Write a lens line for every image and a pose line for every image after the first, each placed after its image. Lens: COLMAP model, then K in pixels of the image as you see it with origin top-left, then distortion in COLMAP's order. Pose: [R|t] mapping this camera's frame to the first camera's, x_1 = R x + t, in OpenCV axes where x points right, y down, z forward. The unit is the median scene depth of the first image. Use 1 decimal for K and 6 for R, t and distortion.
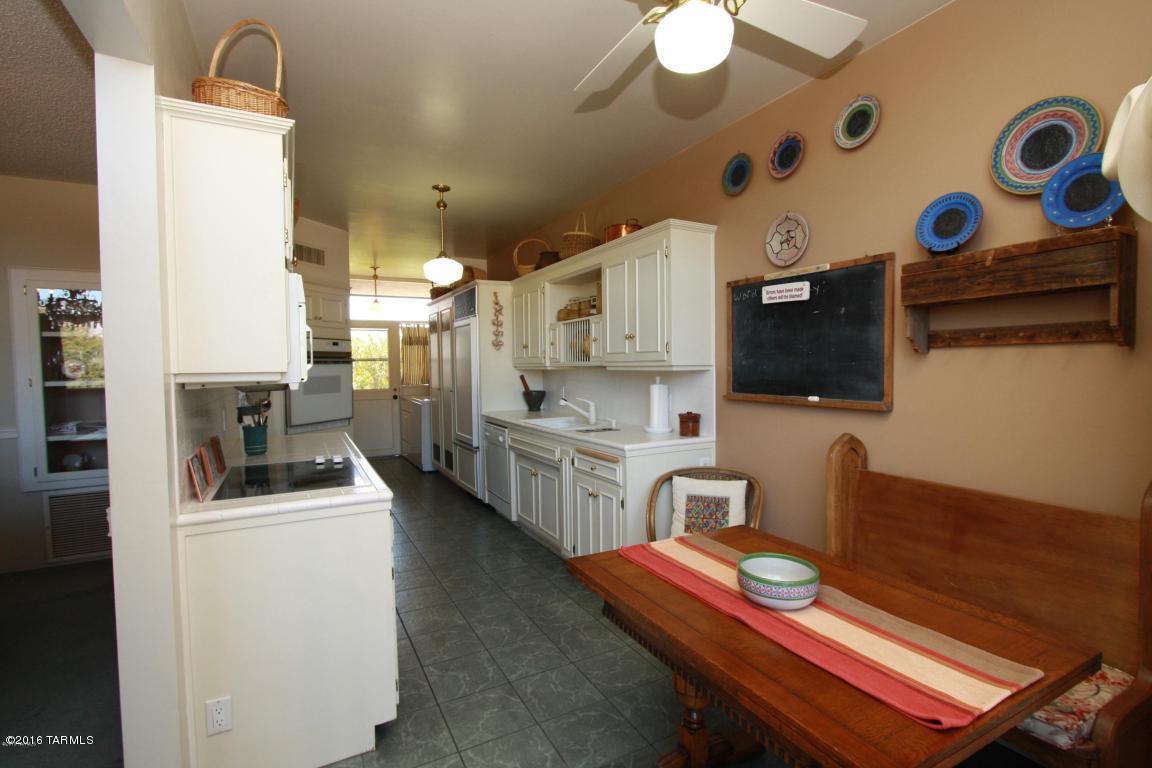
lens RADIAL K [[537.0, 0, 574.4], [0, 537.0, 383.5], [0, 0, 1]] dist [-0.020929, 0.000052]
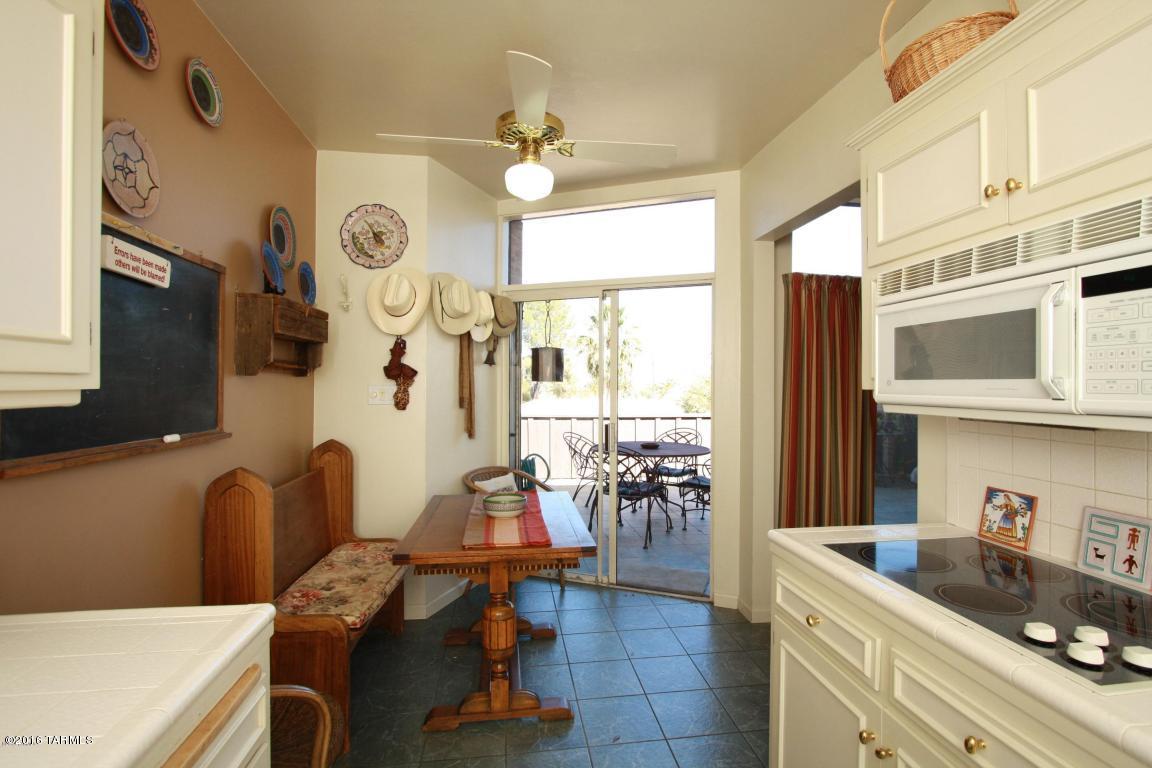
lens RADIAL K [[537.0, 0, 575.3], [0, 537.0, 384.7], [0, 0, 1]] dist [-0.020929, 0.000052]
pose [[-0.940938, 0.009564, 0.338444, -0.160433], [0.021246, 0.999299, 0.030830, -0.030373], [-0.337912, 0.036200, -0.940481, 0.909023]]
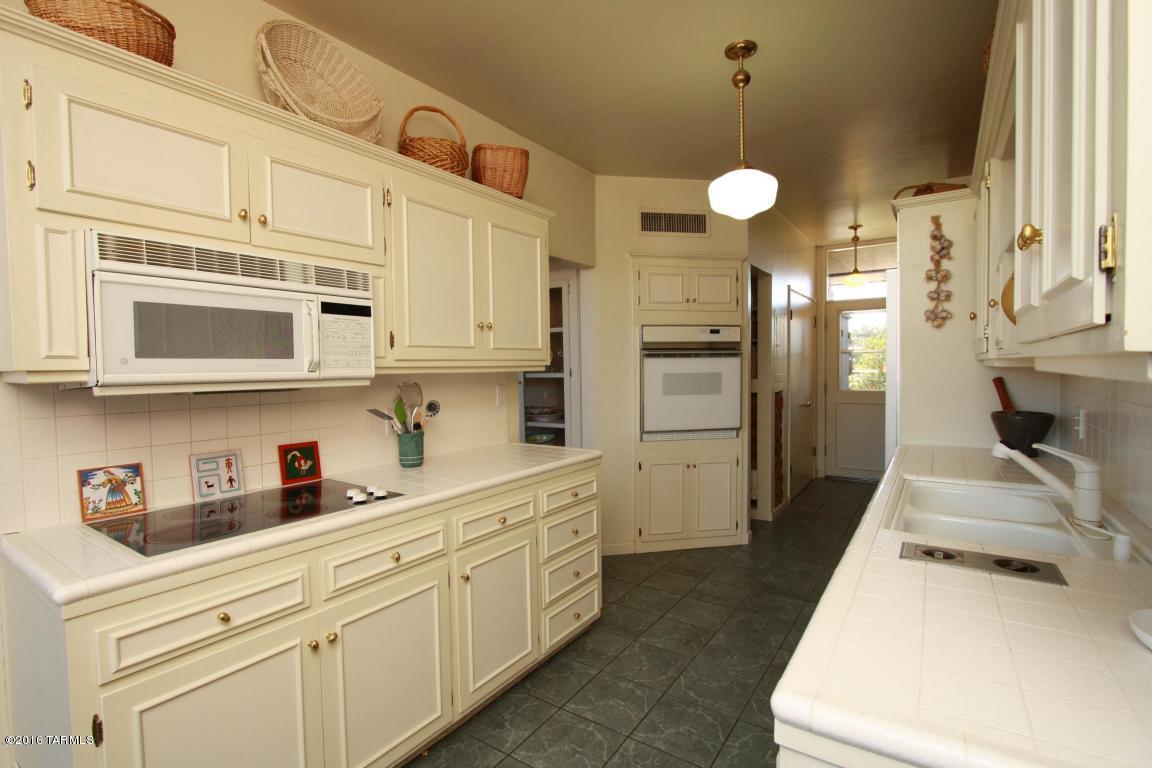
lens RADIAL K [[537.0, 0, 574.9], [0, 537.0, 384.5], [0, 0, 1]] dist [-0.020929, 0.000052]
pose [[0.473292, 0.035658, -0.880184, 0.183029], [-0.024725, 0.999324, 0.027189, -0.017020], [0.880558, 0.008894, 0.473854, 0.574712]]
